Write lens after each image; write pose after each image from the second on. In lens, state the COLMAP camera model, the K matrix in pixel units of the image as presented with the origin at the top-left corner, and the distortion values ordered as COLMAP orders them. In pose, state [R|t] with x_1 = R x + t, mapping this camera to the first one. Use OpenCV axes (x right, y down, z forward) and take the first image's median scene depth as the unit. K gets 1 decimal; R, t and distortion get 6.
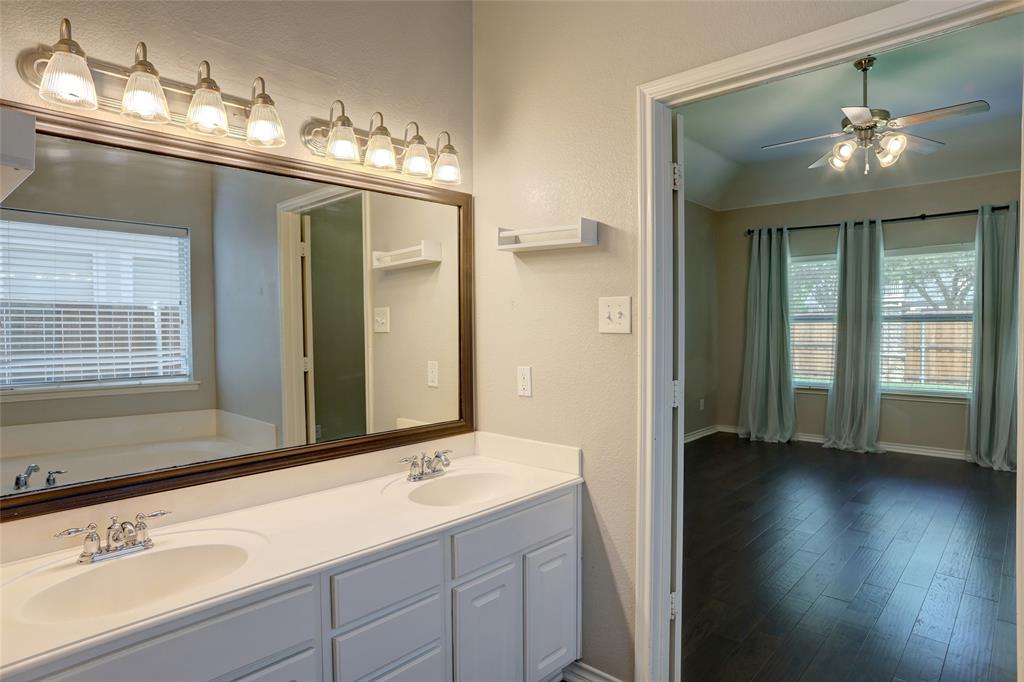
lens RADIAL K [[589.2, 0, 508.4], [0, 589.2, 336.1], [0, 0, 1]] dist [-0.014552, 0.005674]
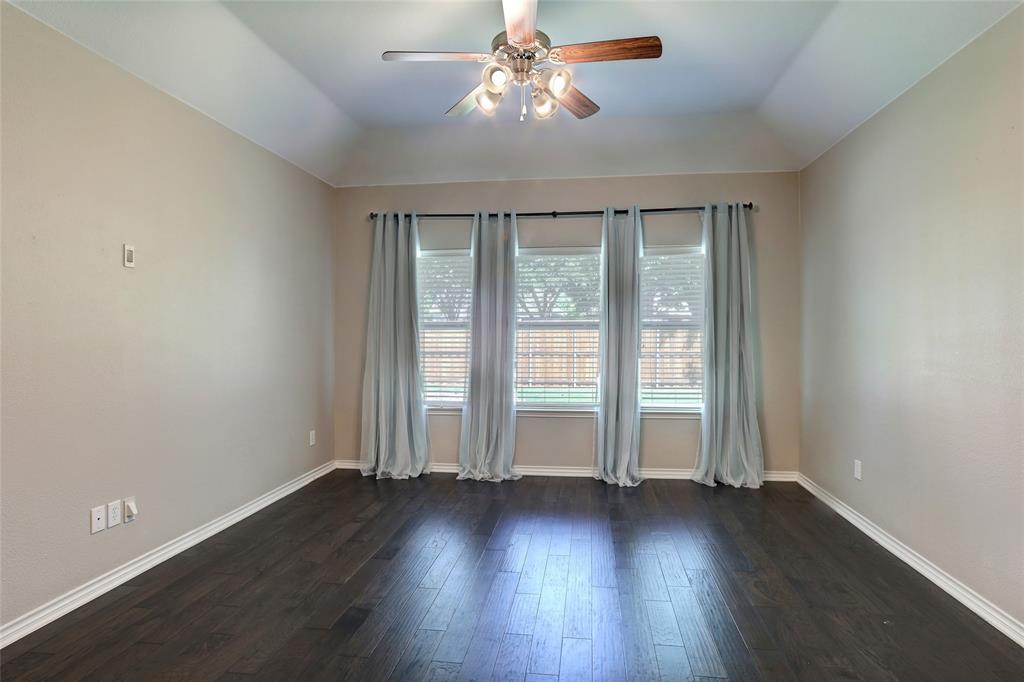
lens RADIAL K [[589.2, 0, 510.6], [0, 589.2, 338.9], [0, 0, 1]] dist [-0.014552, 0.005674]
pose [[0.821578, -0.005169, 0.570072, 0.123505], [0.008964, 0.999952, -0.003852, -0.007235], [-0.570025, 0.008275, 0.821586, 0.273115]]
